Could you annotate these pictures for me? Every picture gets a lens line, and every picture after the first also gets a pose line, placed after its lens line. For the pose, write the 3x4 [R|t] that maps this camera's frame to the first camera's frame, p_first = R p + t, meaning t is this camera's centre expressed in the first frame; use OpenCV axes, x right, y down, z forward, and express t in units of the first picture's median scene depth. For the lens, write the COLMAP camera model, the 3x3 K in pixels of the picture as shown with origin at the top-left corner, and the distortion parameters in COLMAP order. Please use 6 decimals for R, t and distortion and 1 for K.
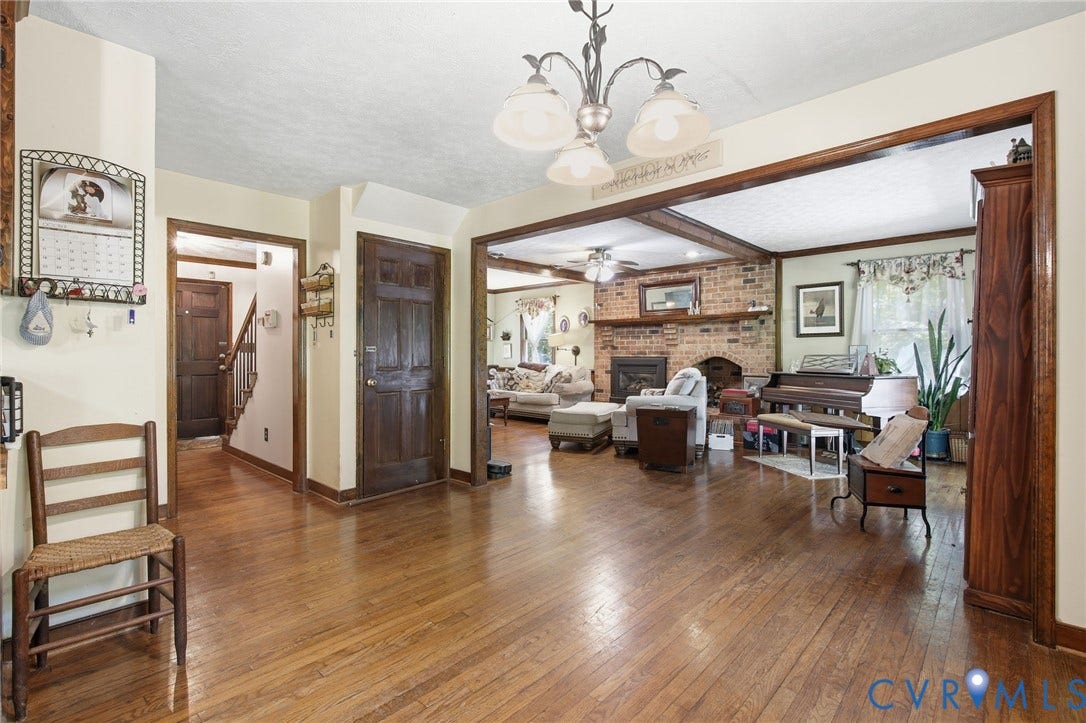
lens RADIAL K [[494.1, 0, 547.8], [0, 494.1, 357.9], [0, 0, 1]] dist [0.000774, -0.001227]
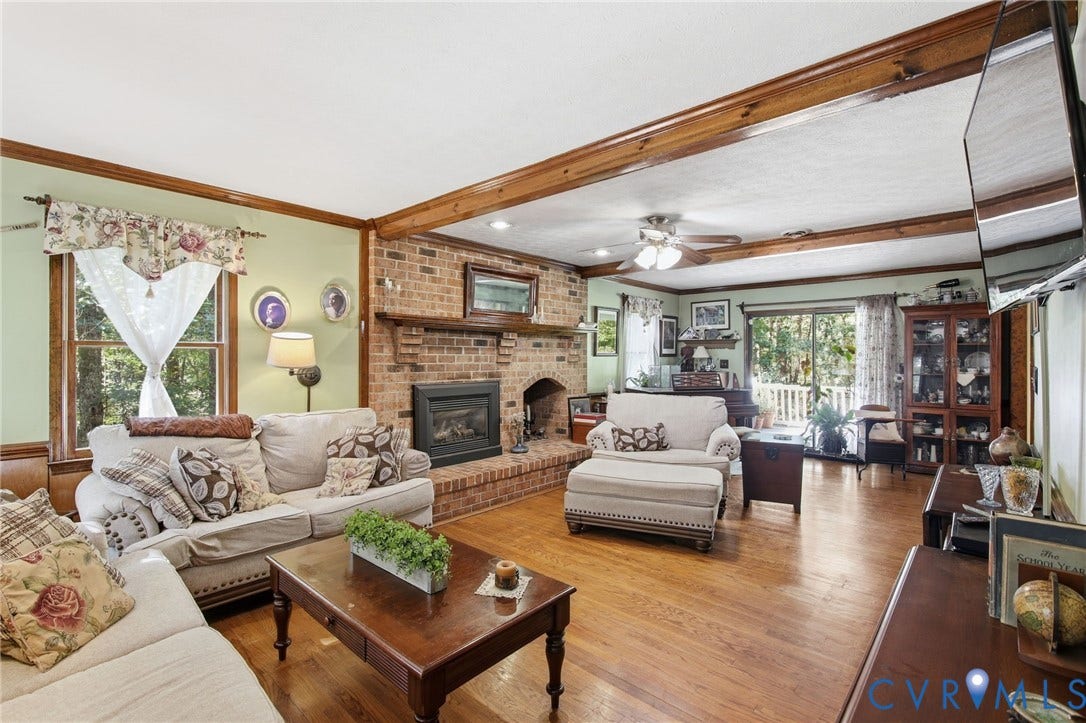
lens RADIAL K [[494.1, 0, 551.8], [0, 494.1, 357.3], [0, 0, 1]] dist [0.000774, -0.001227]
pose [[-0.018524, 0.000649, 0.999828, -1.621398], [0.005672, 0.999984, -0.000544, -0.123727], [-0.999812, 0.005661, -0.018527, 3.454696]]
